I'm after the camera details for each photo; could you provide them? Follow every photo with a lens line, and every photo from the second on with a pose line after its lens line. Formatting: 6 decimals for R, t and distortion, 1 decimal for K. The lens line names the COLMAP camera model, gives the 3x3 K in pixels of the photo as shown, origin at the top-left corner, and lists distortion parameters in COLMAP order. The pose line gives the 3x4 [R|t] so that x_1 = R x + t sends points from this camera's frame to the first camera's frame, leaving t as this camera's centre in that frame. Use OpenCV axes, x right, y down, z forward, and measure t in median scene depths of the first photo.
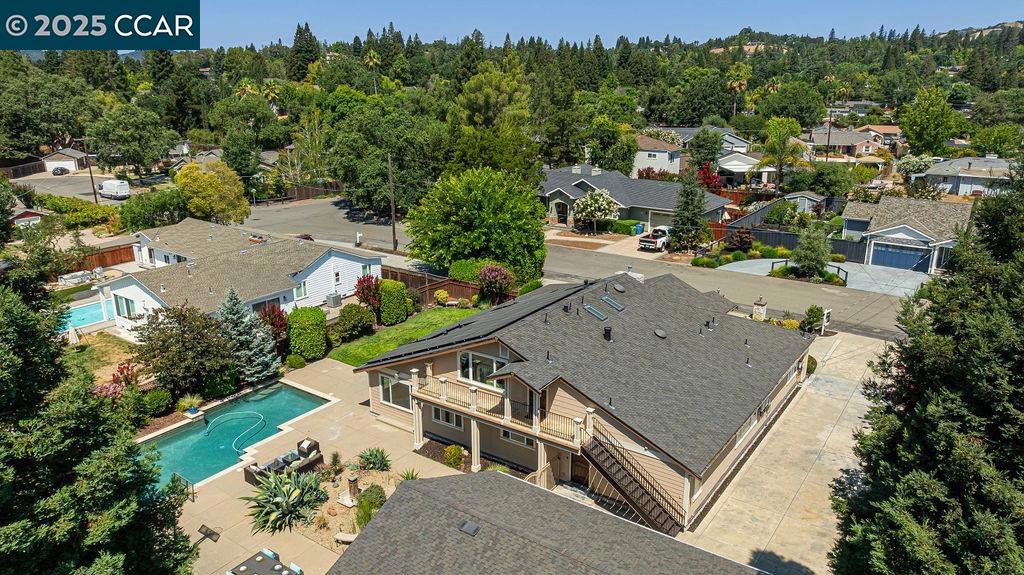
lens RADIAL K [[713.3, 0, 512.0], [0, 713.3, 287.5], [0, 0, 1]] dist [-0.009407, 0.003935]
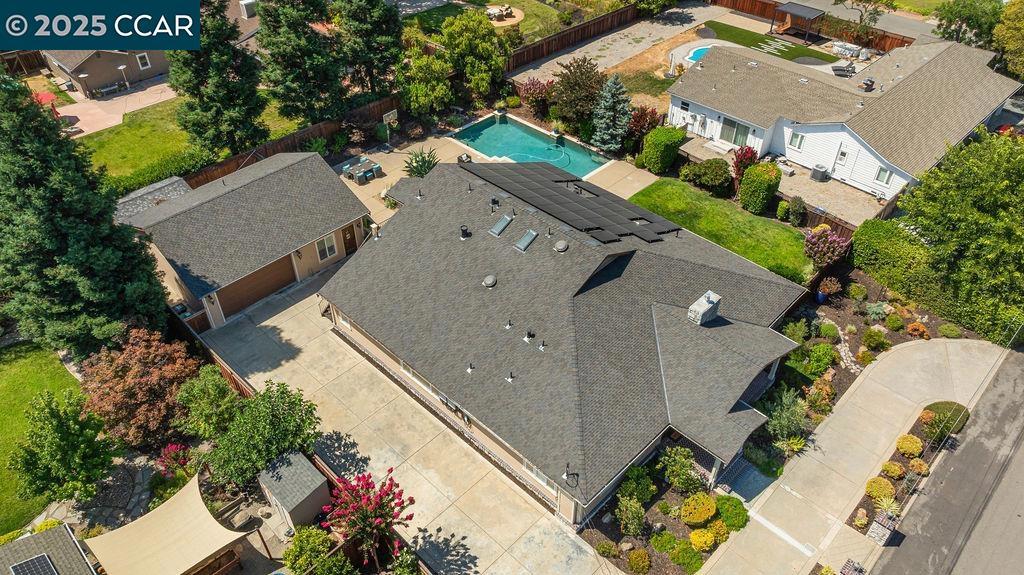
lens RADIAL K [[713.3, 0, 512.0], [0, 713.3, 287.5], [0, 0, 1]] dist [-0.009407, 0.003935]
pose [[-0.153685, 0.643685, -0.749701, 0.617367], [-0.281413, 0.698782, 0.657655, -0.377848], [0.947200, 0.312047, 0.073749, 0.616011]]
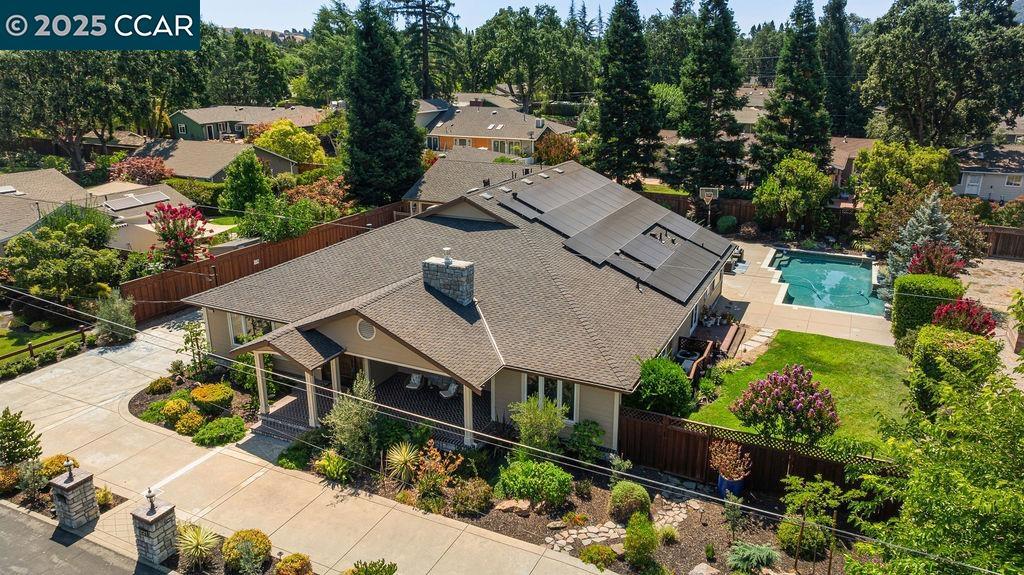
lens RADIAL K [[713.3, 0, 512.0], [0, 713.3, 287.5], [0, 0, 1]] dist [-0.009407, 0.003935]
pose [[-0.986375, 0.052622, -0.155866, 0.171372], [-0.043863, 0.829036, 0.557473, -0.253801], [0.158554, 0.556714, -0.815432, 1.207876]]
